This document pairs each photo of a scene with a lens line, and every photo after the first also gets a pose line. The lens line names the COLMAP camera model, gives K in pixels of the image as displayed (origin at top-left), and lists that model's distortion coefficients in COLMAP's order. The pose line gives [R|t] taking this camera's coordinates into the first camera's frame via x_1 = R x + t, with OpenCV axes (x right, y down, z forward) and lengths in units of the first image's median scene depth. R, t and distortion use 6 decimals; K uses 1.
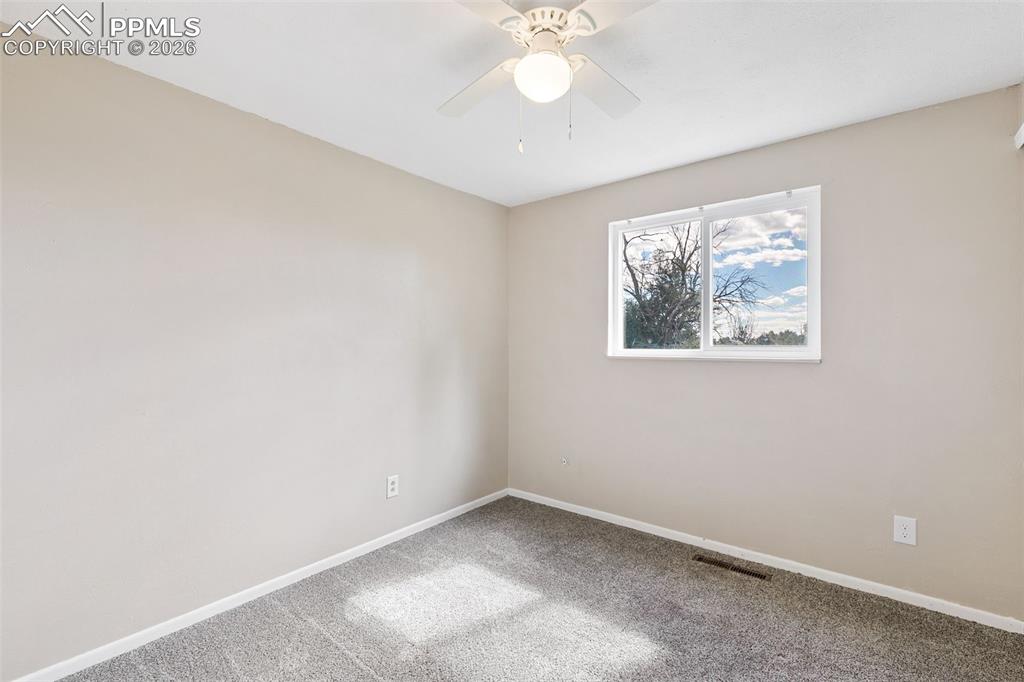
lens RADIAL K [[462.3, 0, 510.1], [0, 462.3, 338.4], [0, 0, 1]] dist [0.004807, -0.000348]
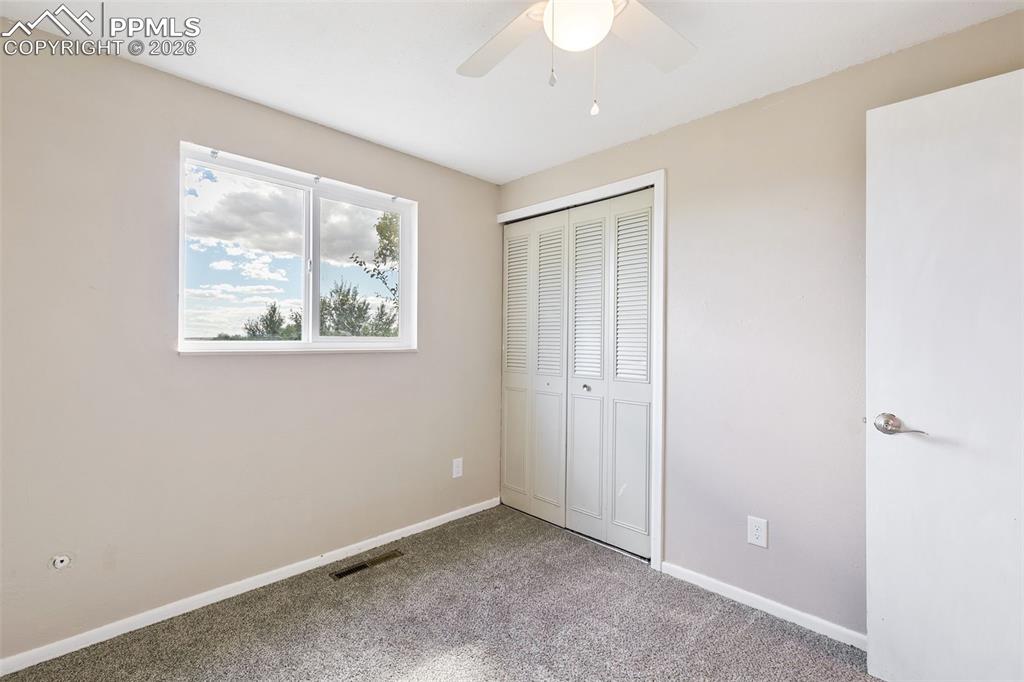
lens RADIAL K [[462.3, 0, 510.1], [0, 462.3, 338.4], [0, 0, 1]] dist [0.004807, -0.000348]
pose [[0.096112, 0.002937, 0.995366, -0.460280], [-0.017868, 0.999840, -0.001225, 0.014791], [-0.995210, -0.017668, 0.096149, 0.609336]]
